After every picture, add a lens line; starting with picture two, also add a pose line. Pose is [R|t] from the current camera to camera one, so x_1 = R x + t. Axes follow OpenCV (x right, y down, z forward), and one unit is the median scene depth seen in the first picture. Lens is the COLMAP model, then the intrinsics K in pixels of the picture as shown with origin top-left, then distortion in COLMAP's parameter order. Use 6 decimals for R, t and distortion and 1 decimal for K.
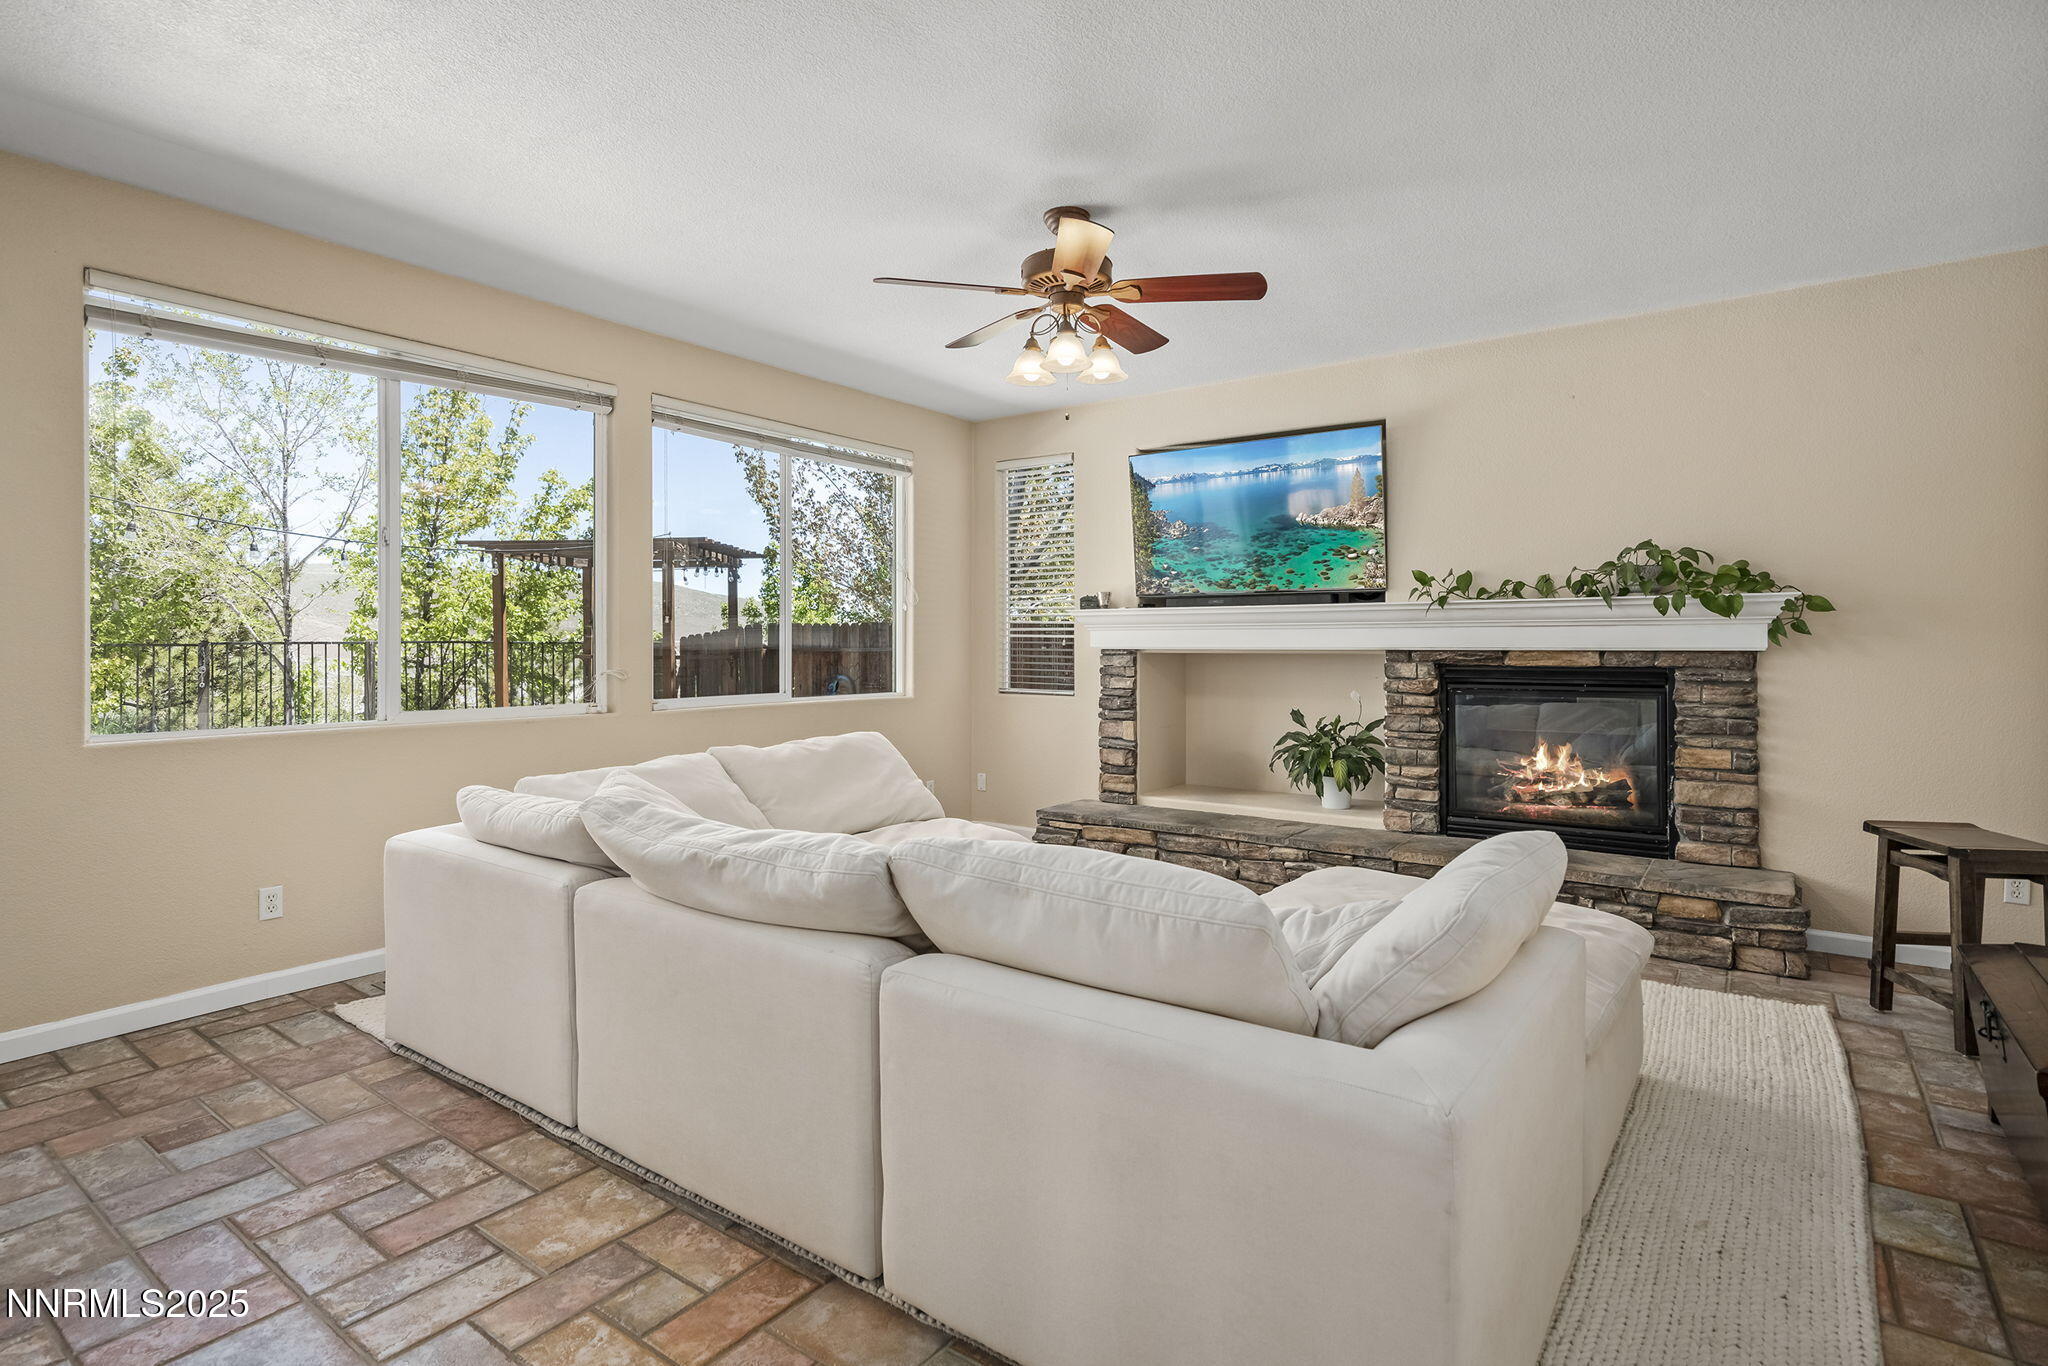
lens RADIAL K [[999.9, 0, 1048.8], [0, 999.9, 644.9], [0, 0, 1]] dist [0.002862, 0.000147]
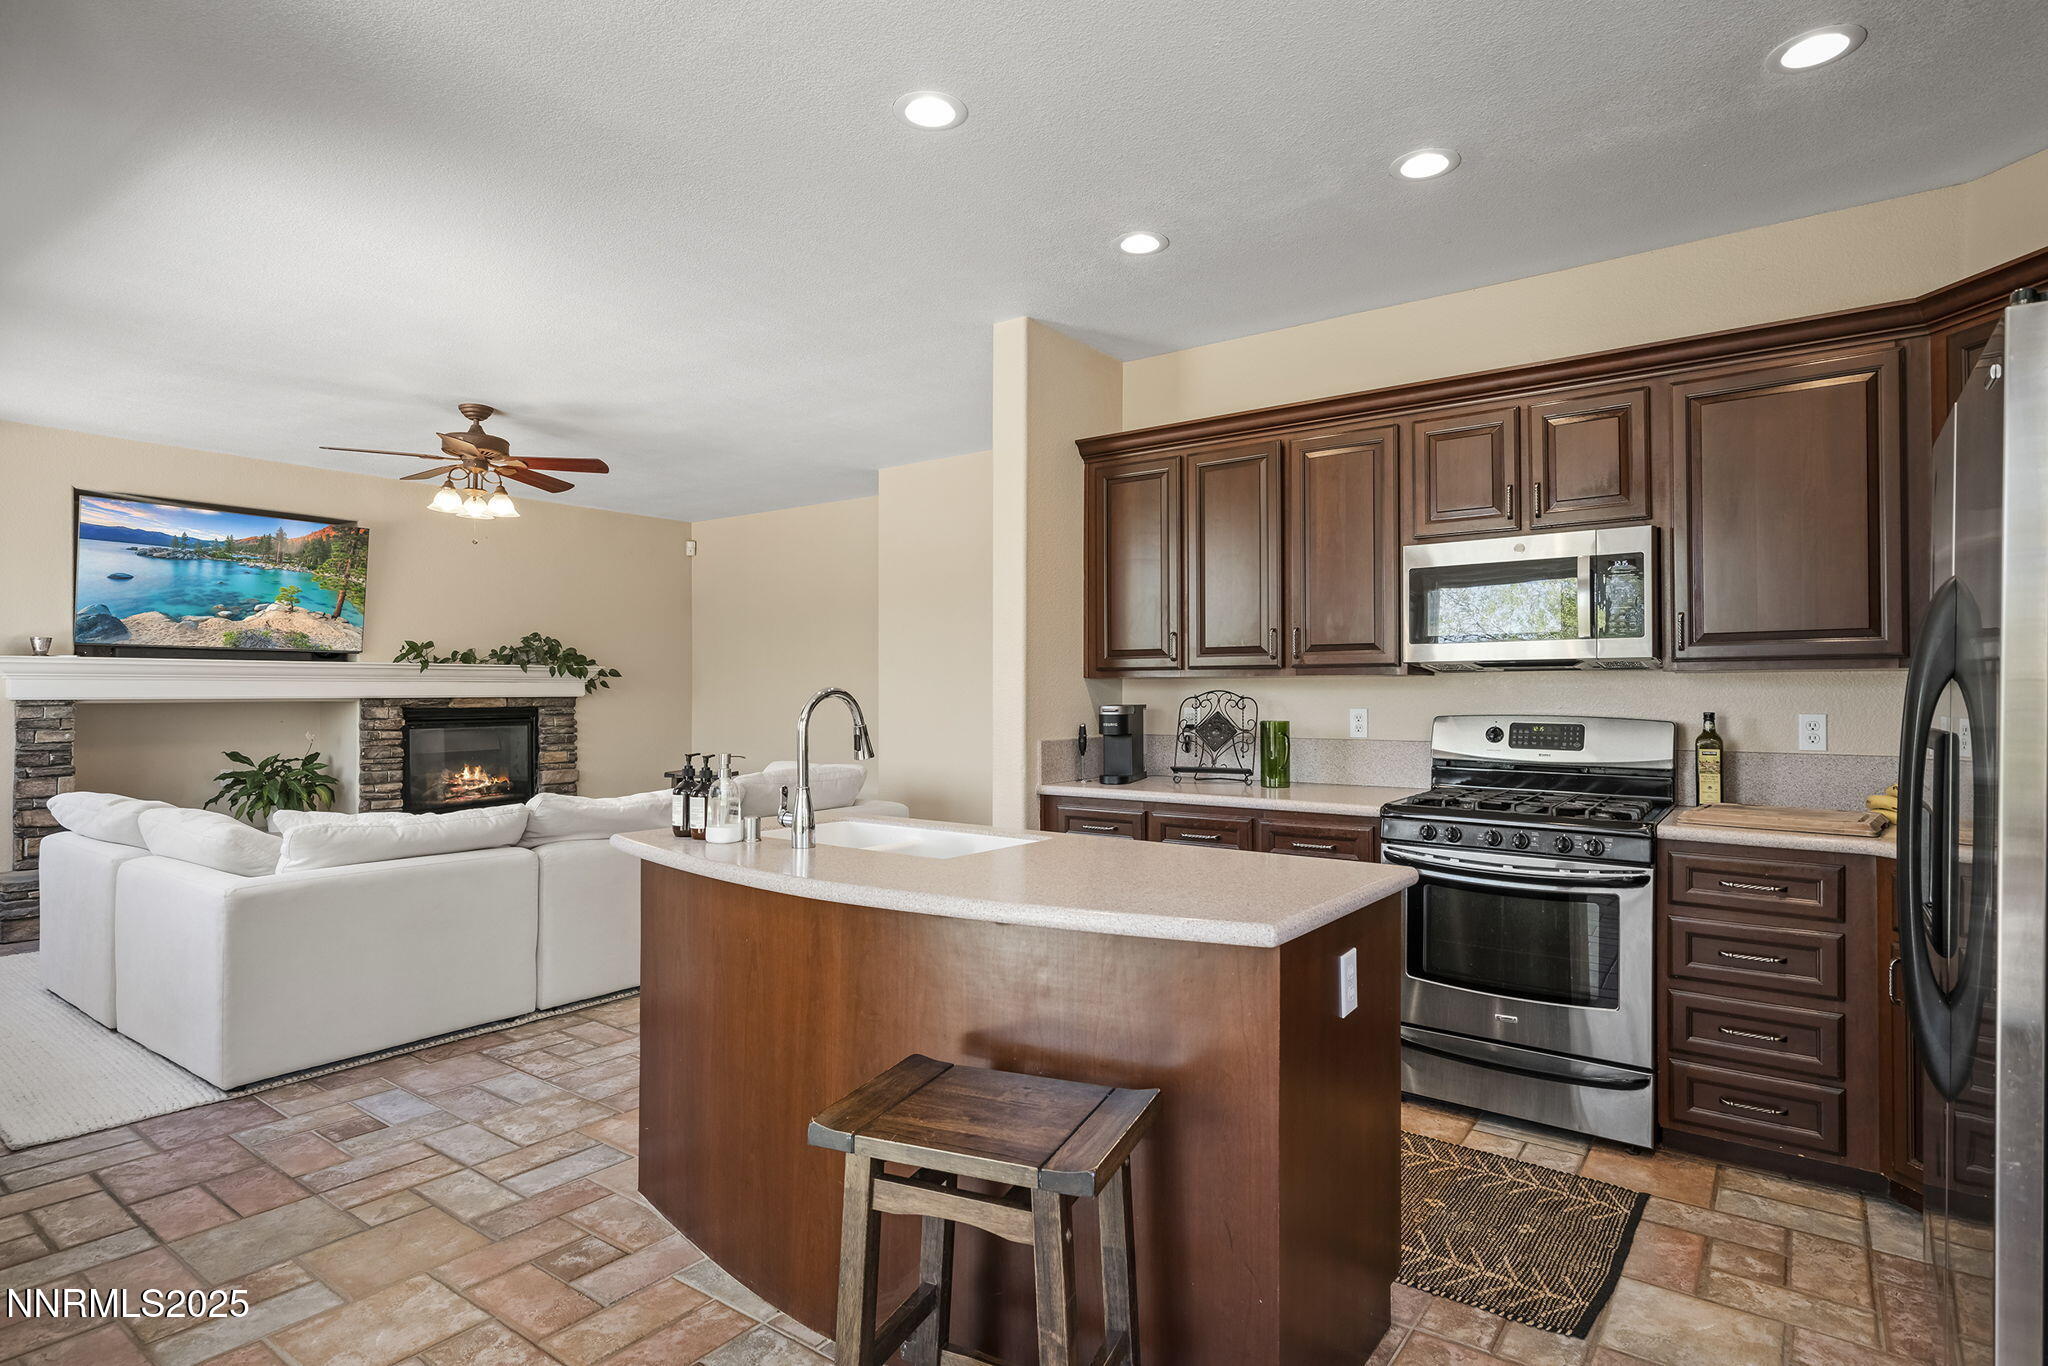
lens RADIAL K [[1062.2, 0, 1024.0], [0, 1062.2, 683.0], [0, 0, 1]] dist [0.000268, -0.000087]
pose [[0.016152, 0.006089, 0.999851, -1.248185], [-0.001113, 0.999981, -0.006071, -0.008512], [-0.999869, -0.001014, 0.016158, 0.130333]]
